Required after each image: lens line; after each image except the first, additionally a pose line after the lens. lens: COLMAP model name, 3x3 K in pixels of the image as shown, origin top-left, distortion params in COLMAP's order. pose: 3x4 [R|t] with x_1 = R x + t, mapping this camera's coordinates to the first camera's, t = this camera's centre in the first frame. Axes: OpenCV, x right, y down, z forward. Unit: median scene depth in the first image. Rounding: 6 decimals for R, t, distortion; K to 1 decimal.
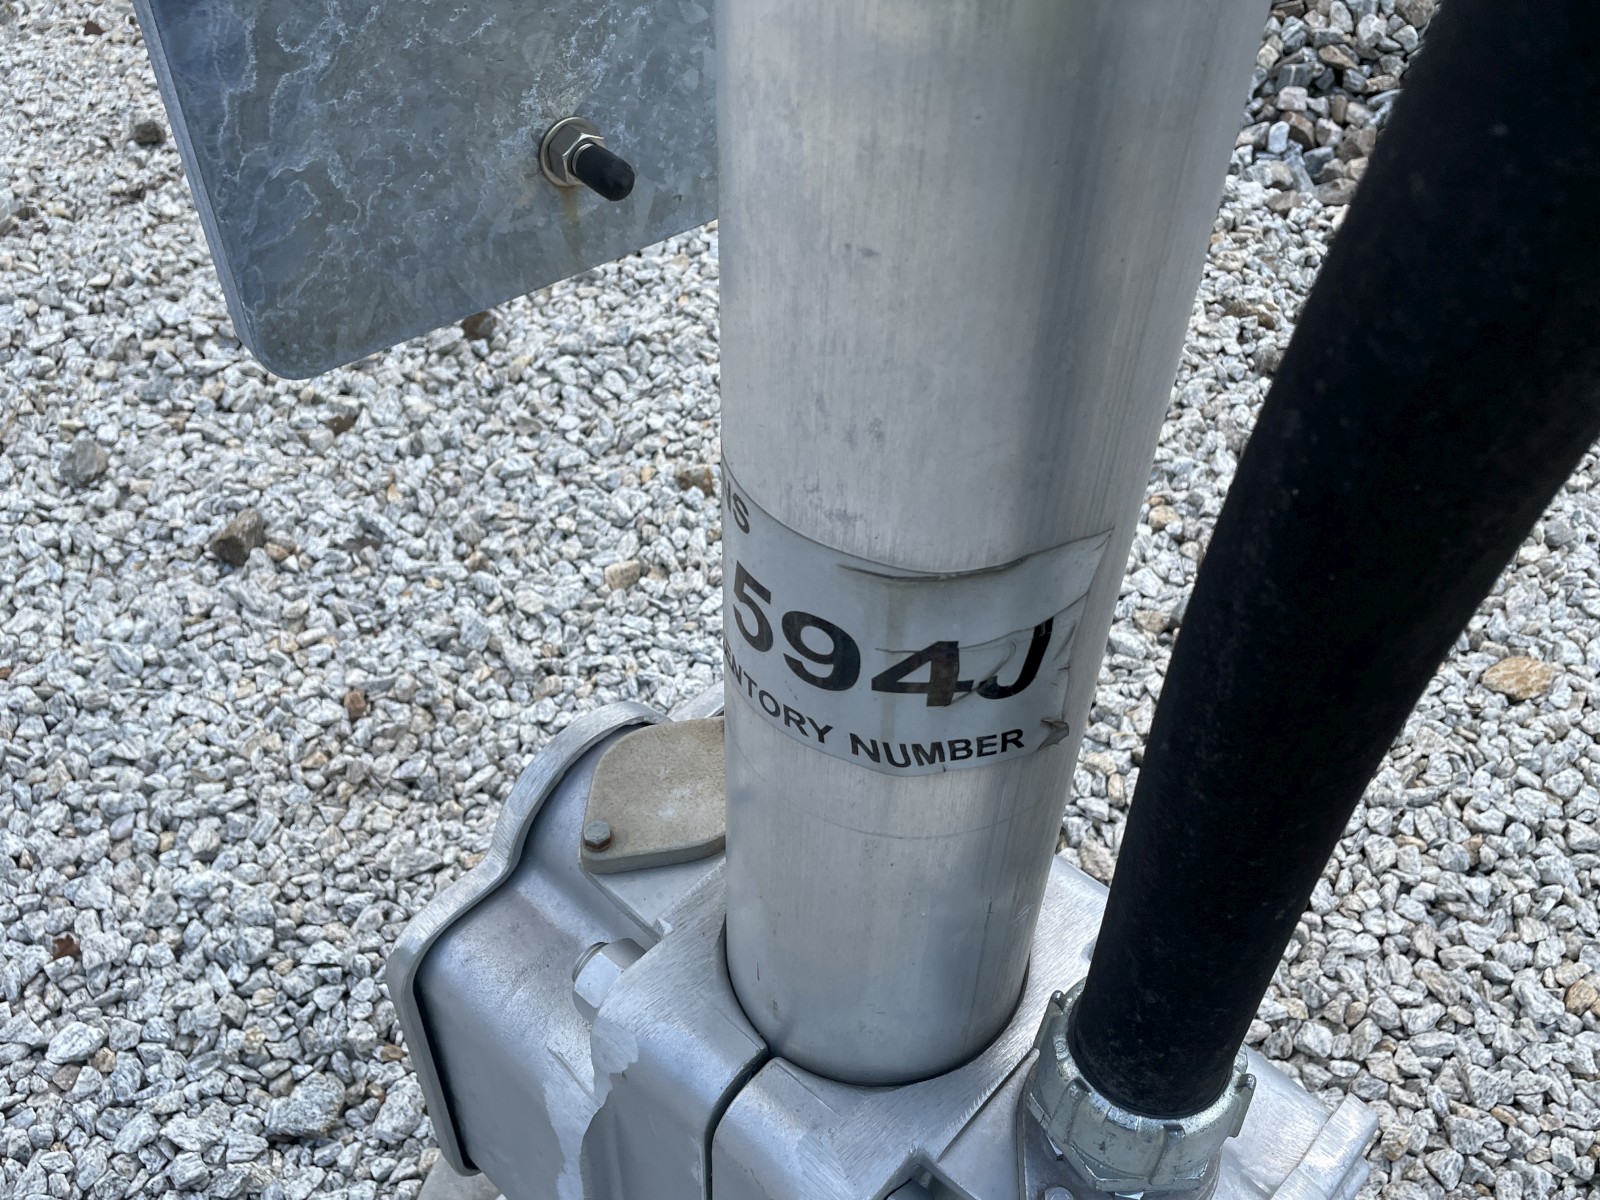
lens RADIAL K [[1406.2, 0, 804.7], [0, 1406.2, 594.5], [0, 0, 1]] dist [0.074807, -0.083710]
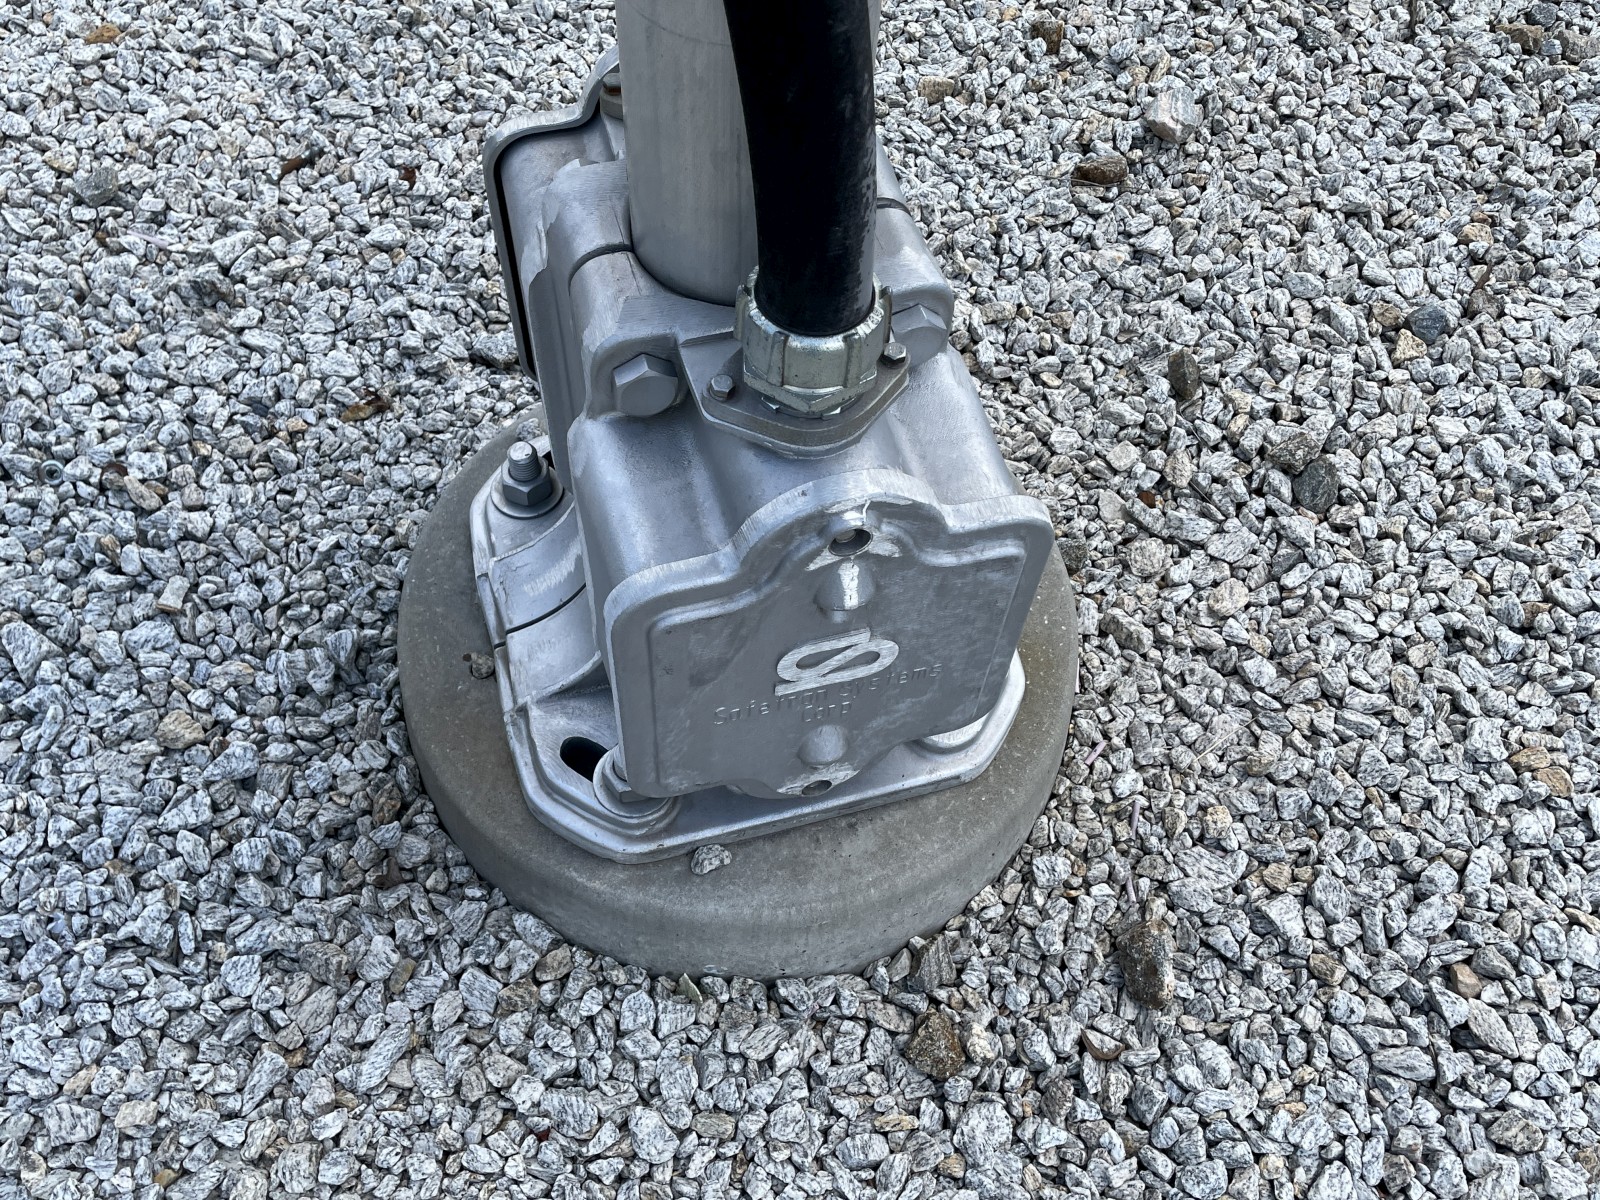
lens RADIAL K [[1406.2, 0, 796.8], [0, 1406.2, 603.8], [0, 0, 1]] dist [0.074807, -0.083710]
pose [[0.841932, 0.445929, -0.303807, 0.354064], [-0.373613, 0.888012, 0.268044, 0.104330], [0.389313, -0.112169, 0.914250, -0.116762]]
